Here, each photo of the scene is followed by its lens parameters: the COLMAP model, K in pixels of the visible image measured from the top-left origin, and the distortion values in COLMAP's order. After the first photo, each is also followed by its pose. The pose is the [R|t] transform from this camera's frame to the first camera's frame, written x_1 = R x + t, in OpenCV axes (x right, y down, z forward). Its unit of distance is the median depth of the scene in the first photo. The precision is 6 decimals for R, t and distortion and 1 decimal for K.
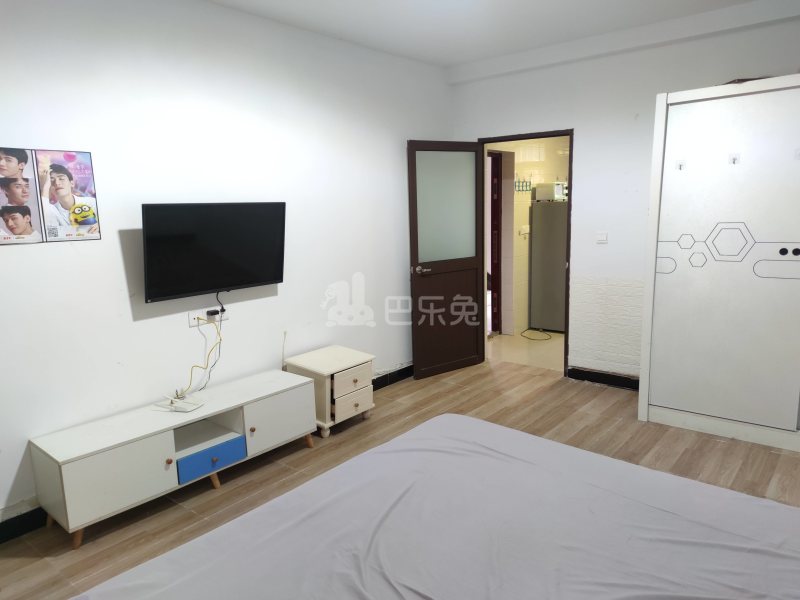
lens RADIAL K [[563.3, 0, 400.0], [0, 563.3, 300.0], [0, 0, 1]] dist [-0.008563, -0.007677]
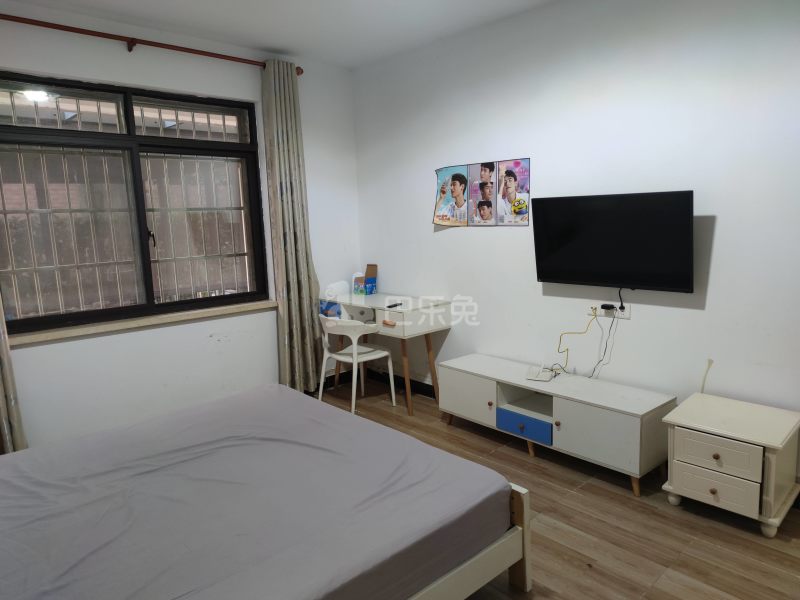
lens RADIAL K [[537.9, 0, 400.0], [0, 537.9, 300.0], [0, 0, 1]] dist [0.007026, -0.001935]
pose [[-0.138049, 0.187585, -0.972499, 0.757089], [-0.126265, 0.970555, 0.205133, -0.164163], [0.982344, 0.151111, -0.110299, 0.900787]]
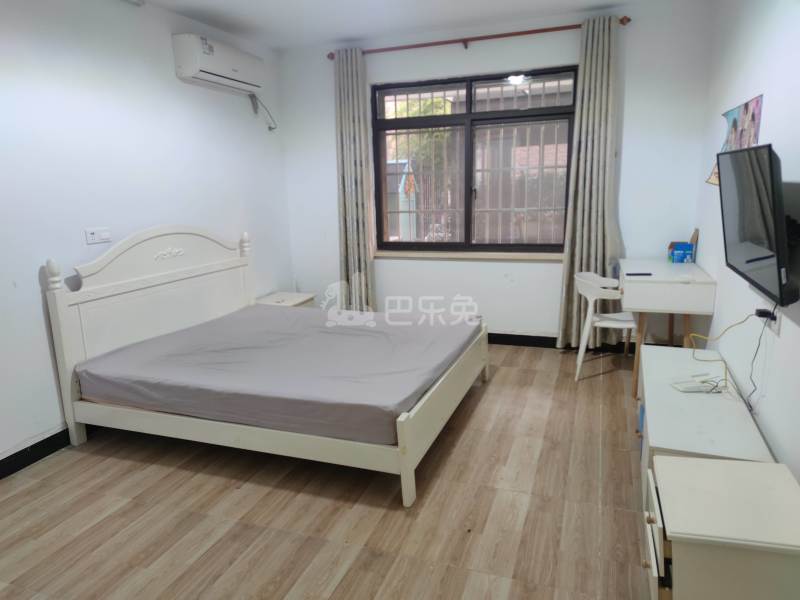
lens RADIAL K [[537.9, 0, 400.0], [0, 537.9, 300.0], [0, 0, 1]] dist [0.007026, -0.001935]
pose [[-0.937151, 0.132258, -0.322887, 0.338297], [0.005373, 0.930739, 0.365645, -0.277277], [0.348883, 0.340929, -0.872953, 1.692646]]
